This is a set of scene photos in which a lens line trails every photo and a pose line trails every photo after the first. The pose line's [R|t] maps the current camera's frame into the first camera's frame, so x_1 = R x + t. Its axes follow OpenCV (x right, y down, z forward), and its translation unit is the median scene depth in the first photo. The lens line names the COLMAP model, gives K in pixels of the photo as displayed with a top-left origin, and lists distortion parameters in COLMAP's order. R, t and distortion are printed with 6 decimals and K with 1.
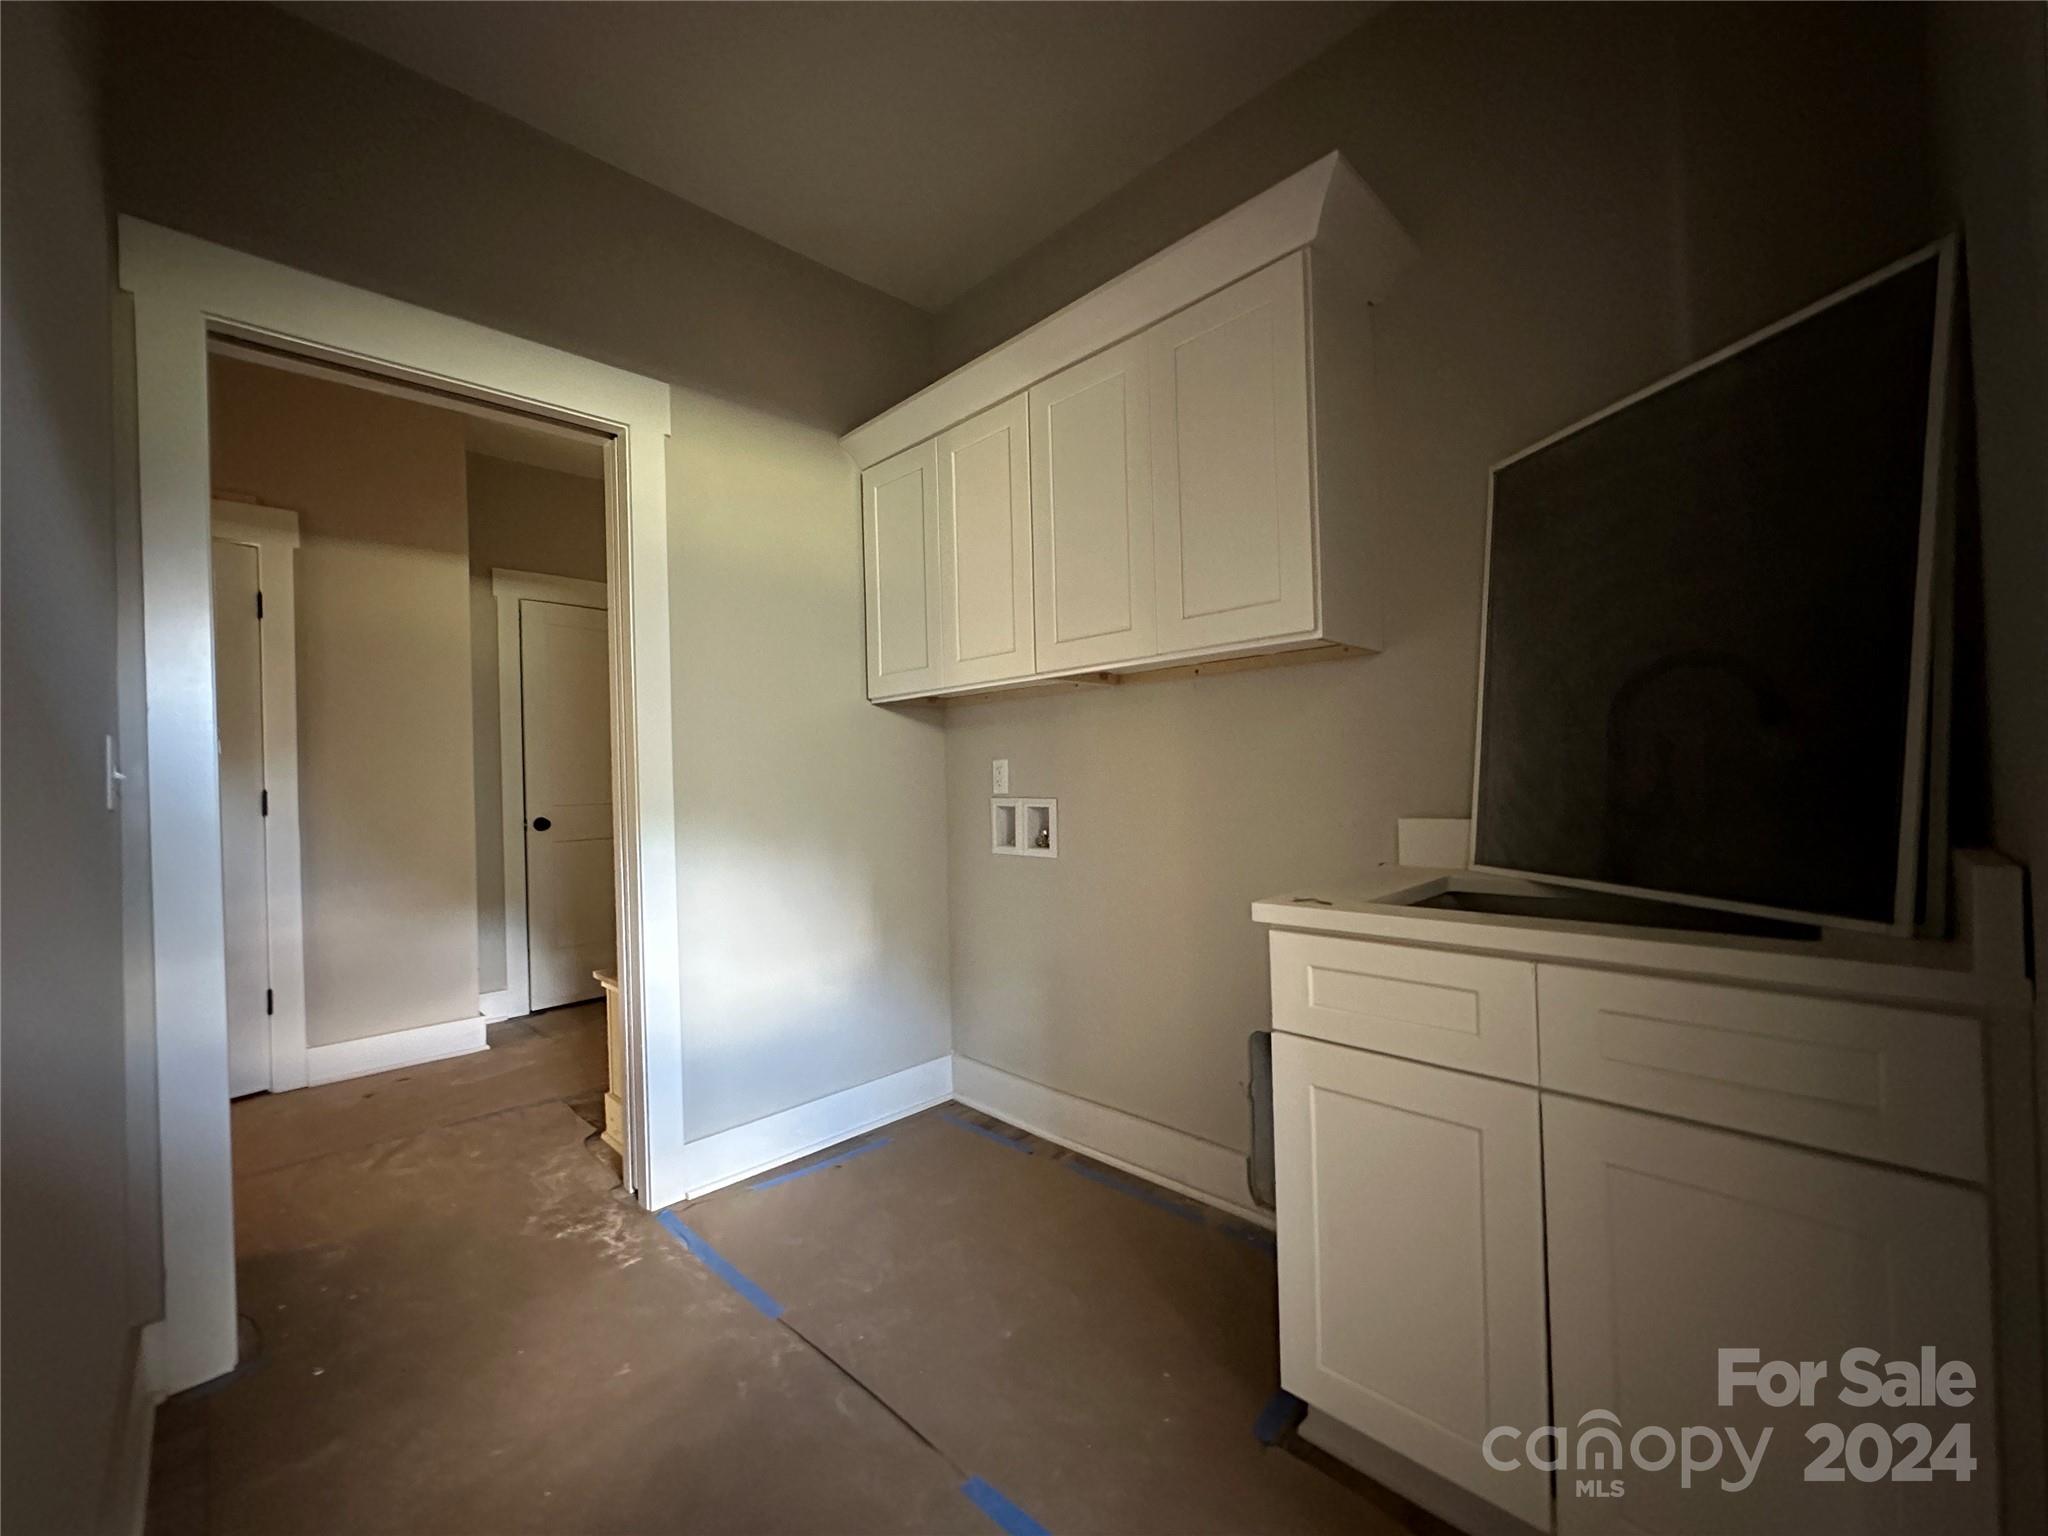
lens RADIAL K [[817.0, 0, 1025.2], [0, 817.0, 779.6], [0, 0, 1]] dist [-0.004461, 0.000097]
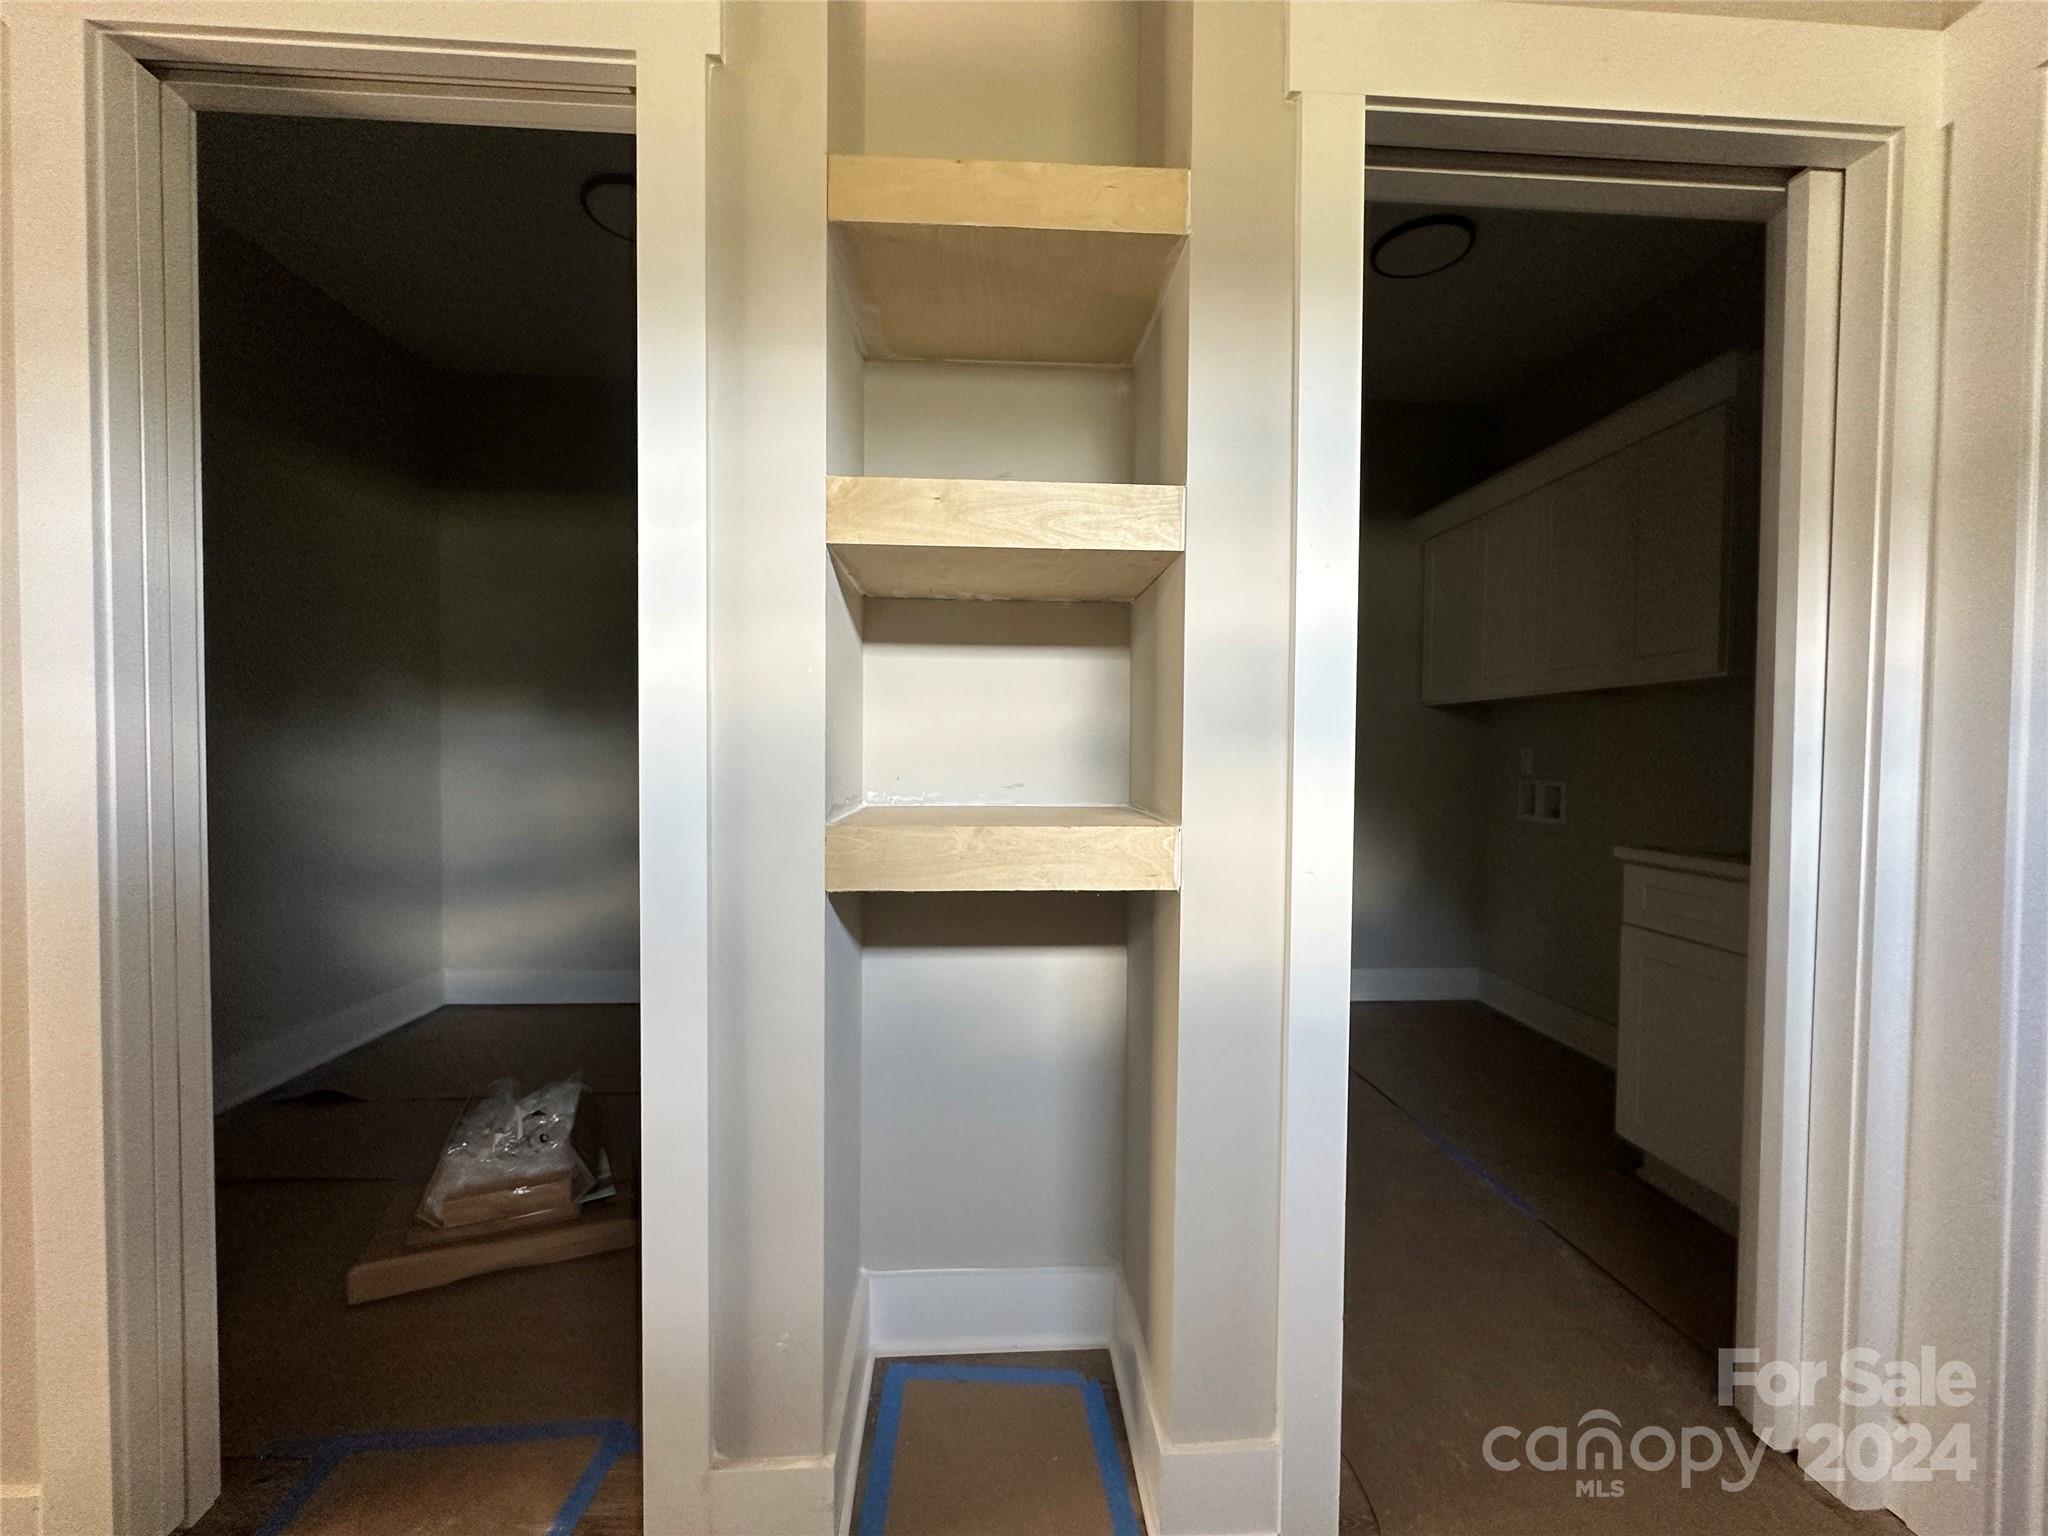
lens RADIAL K [[817.0, 0, 1022.9], [0, 817.0, 773.7], [0, 0, 1]] dist [-0.004461, 0.000097]
pose [[0.753378, 0.049024, -0.655758, 0.230116], [-0.026671, 0.998675, 0.044019, -0.020979], [0.657046, -0.015673, 0.753687, -0.542998]]
